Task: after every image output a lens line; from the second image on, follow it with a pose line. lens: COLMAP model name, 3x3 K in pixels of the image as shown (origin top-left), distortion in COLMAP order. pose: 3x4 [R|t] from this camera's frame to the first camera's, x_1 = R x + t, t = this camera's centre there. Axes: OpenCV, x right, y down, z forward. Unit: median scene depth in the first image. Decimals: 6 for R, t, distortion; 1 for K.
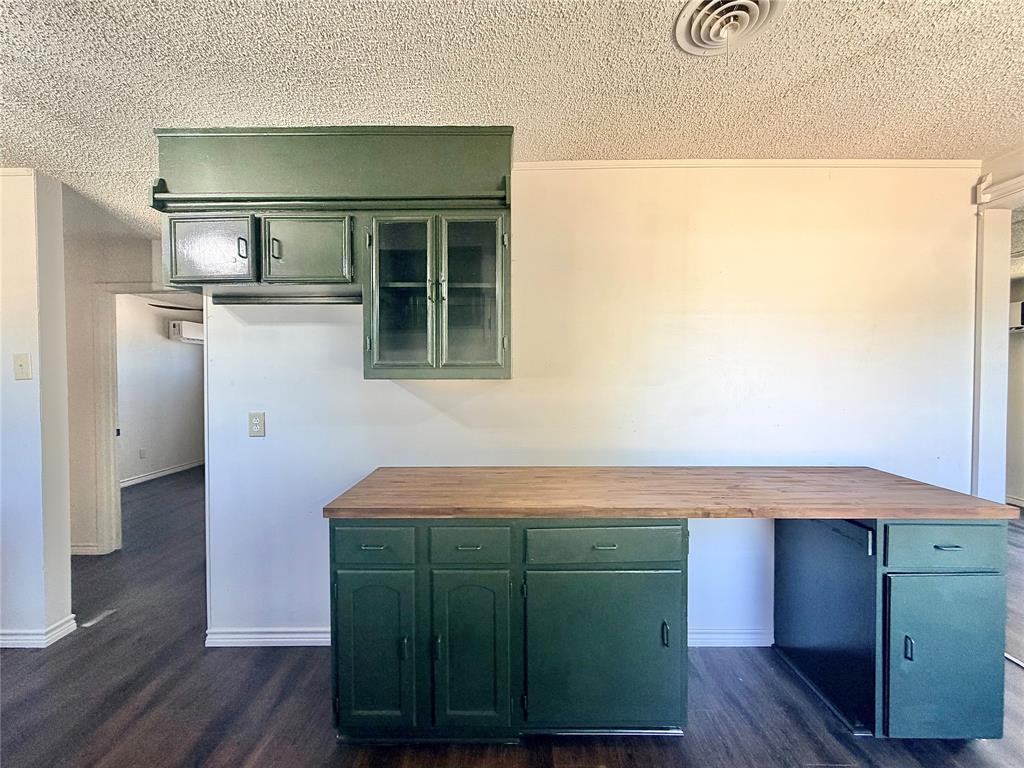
lens RADIAL K [[438.3, 0, 511.3], [0, 438.3, 377.8], [0, 0, 1]] dist [-0.002331, -0.000334]
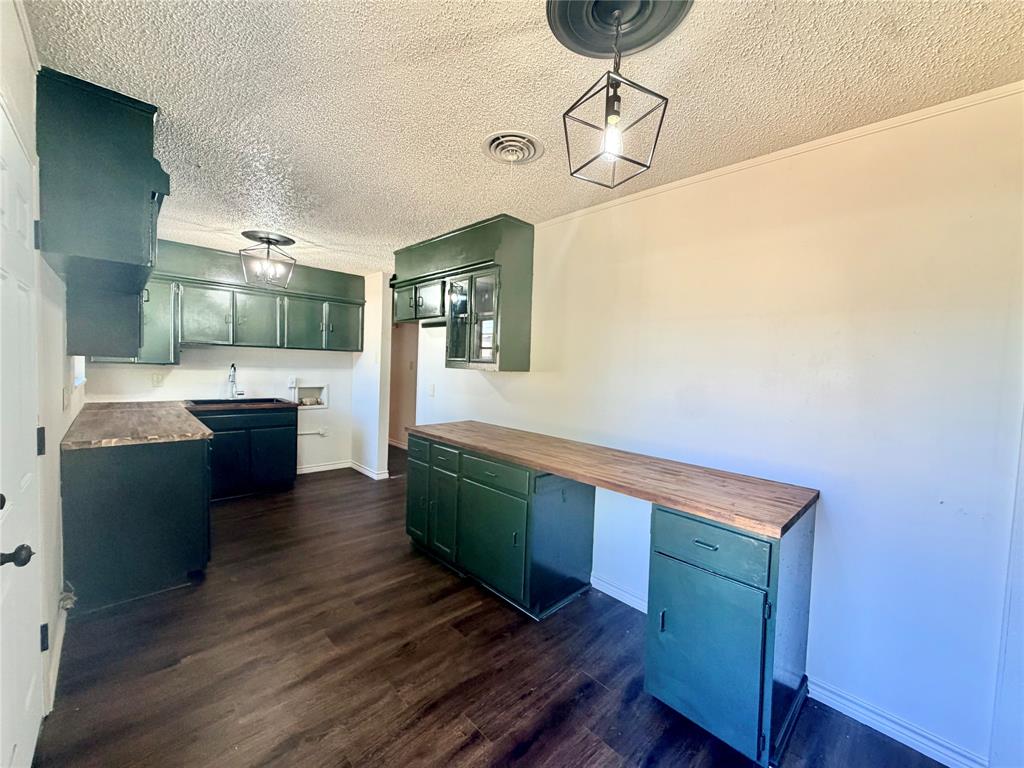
lens RADIAL K [[411.8, 0, 514.0], [0, 411.8, 384.3], [0, 0, 1]] dist [0.016708, -0.001301]
pose [[0.694840, 0.060132, -0.716646, 1.020666], [-0.051073, 0.998108, 0.034231, -0.002990], [0.717348, 0.012816, 0.696597, -0.008196]]
